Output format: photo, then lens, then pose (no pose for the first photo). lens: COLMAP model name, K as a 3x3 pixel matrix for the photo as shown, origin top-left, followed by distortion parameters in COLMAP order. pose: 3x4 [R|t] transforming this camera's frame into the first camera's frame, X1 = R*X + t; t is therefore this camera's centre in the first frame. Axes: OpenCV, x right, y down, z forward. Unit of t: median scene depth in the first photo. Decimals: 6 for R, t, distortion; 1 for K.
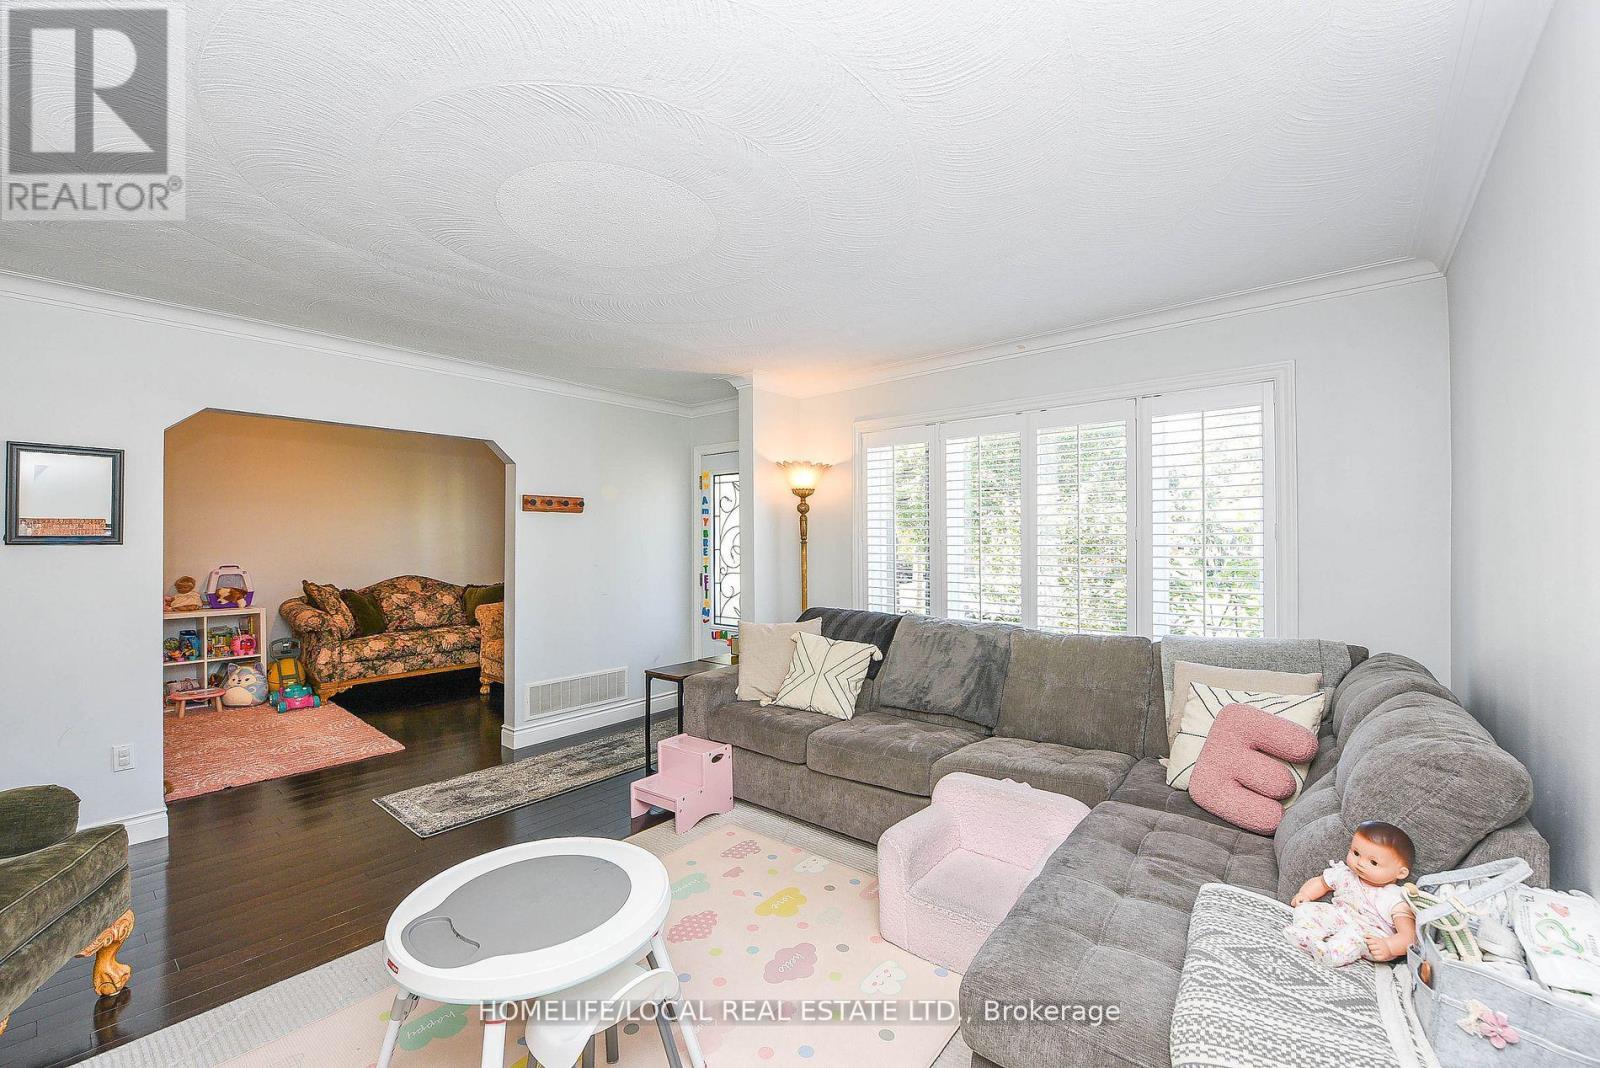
lens RADIAL K [[641.3, 0, 797.4], [0, 641.3, 535.0], [0, 0, 1]] dist [-0.016033, -0.002164]
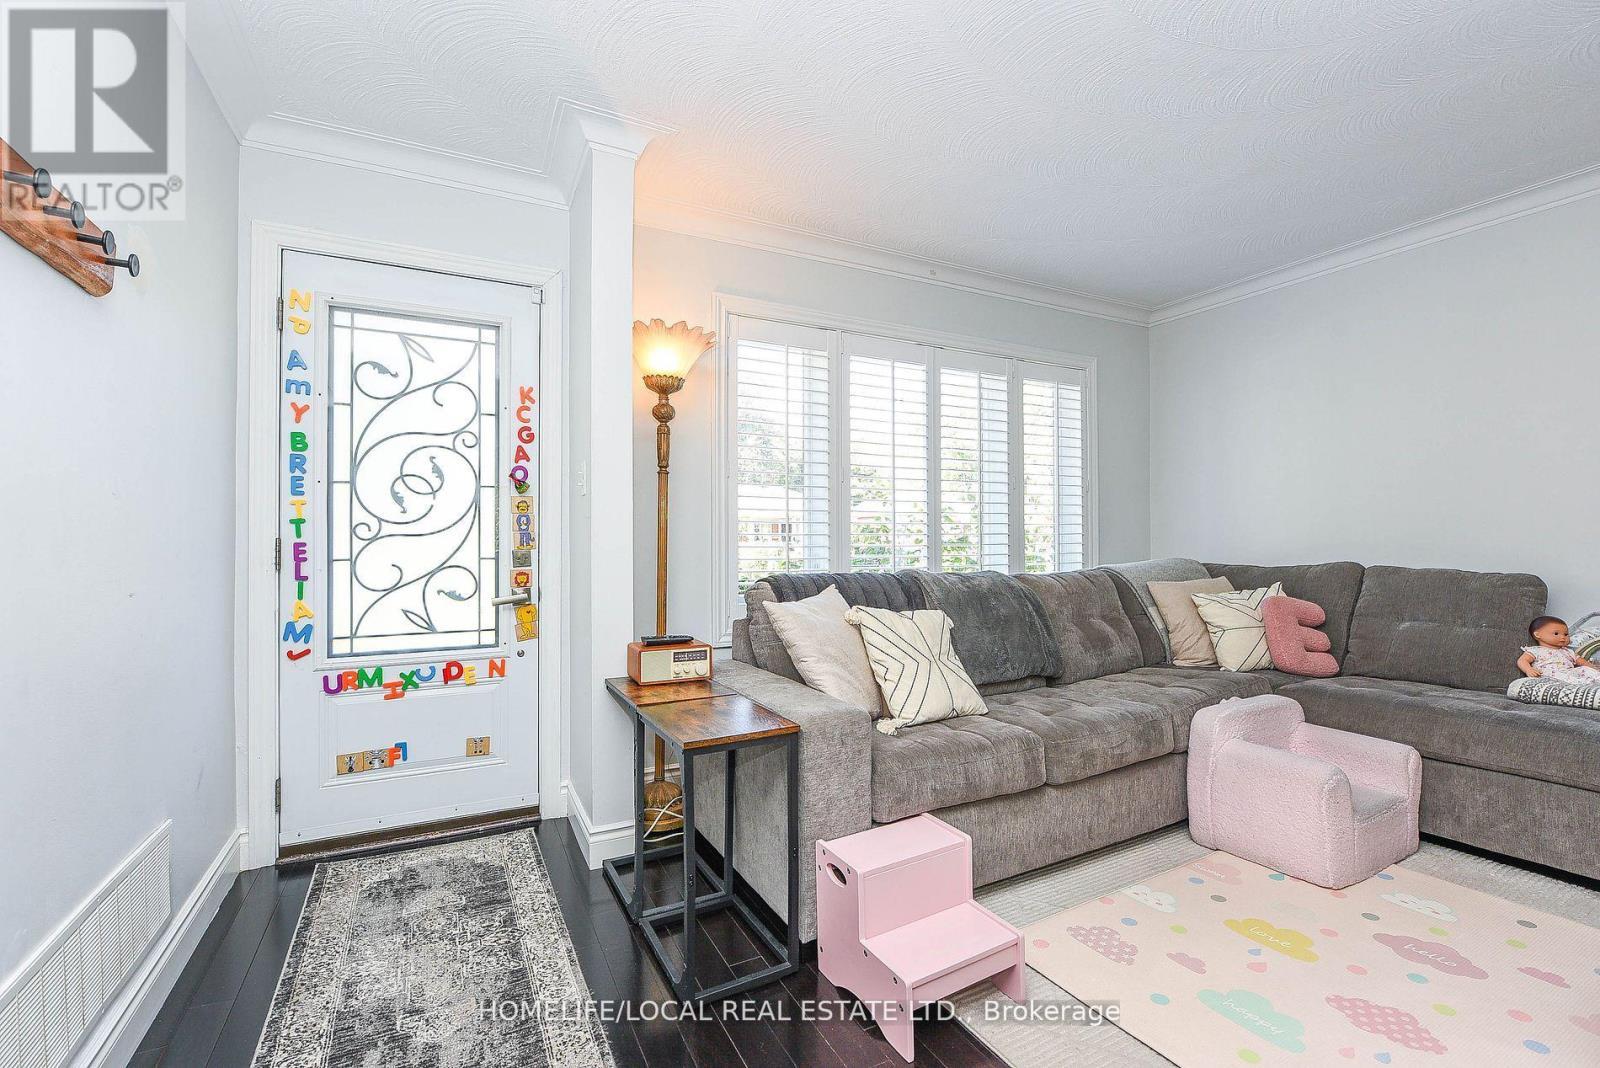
lens RADIAL K [[695.5, 0, 808.8], [0, 695.5, 534.5], [0, 0, 1]] dist [-0.011012, -0.001099]
pose [[0.387350, 0.007393, 0.921903, -0.659634], [-0.007880, 0.999958, -0.004708, 0.088668], [-0.921899, -0.005441, 0.387392, 0.822392]]
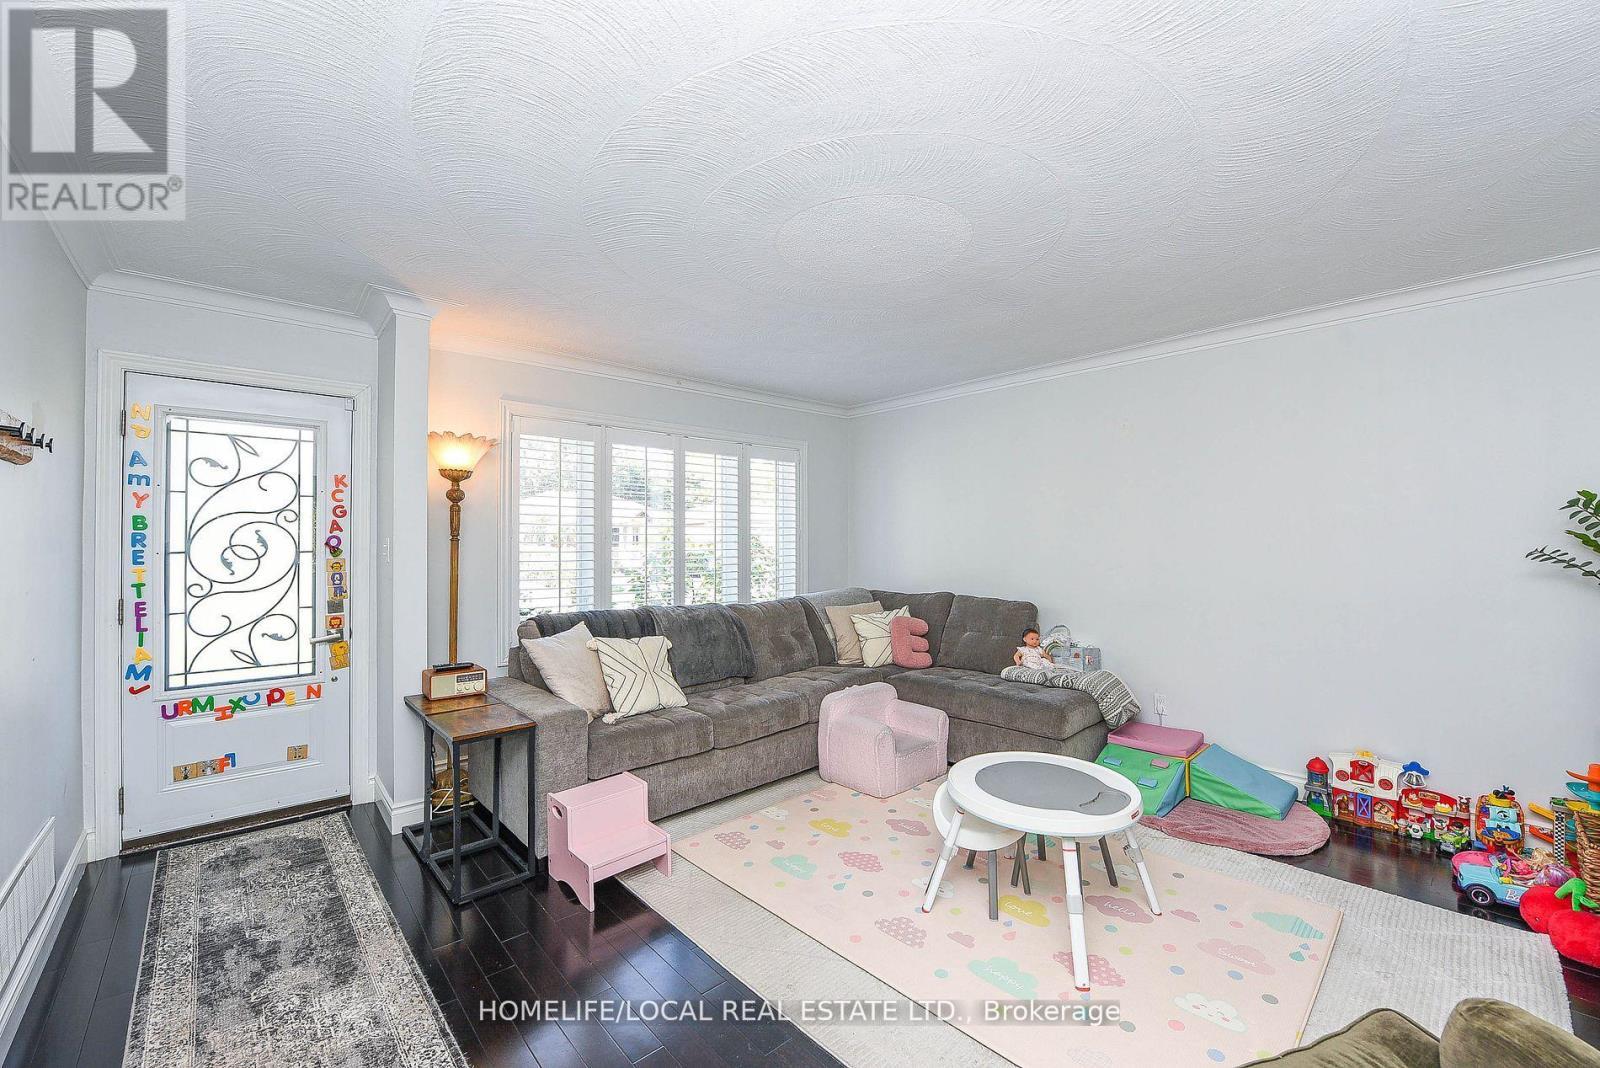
lens RADIAL K [[641.3, 0, 804.3], [0, 641.3, 536.4], [0, 0, 1]] dist [-0.016033, -0.002164]
pose [[0.147637, 0.009520, 0.988996, -0.886298], [-0.010840, 0.999909, -0.008007, 0.011590], [-0.988982, -0.009539, 0.147726, 0.605229]]
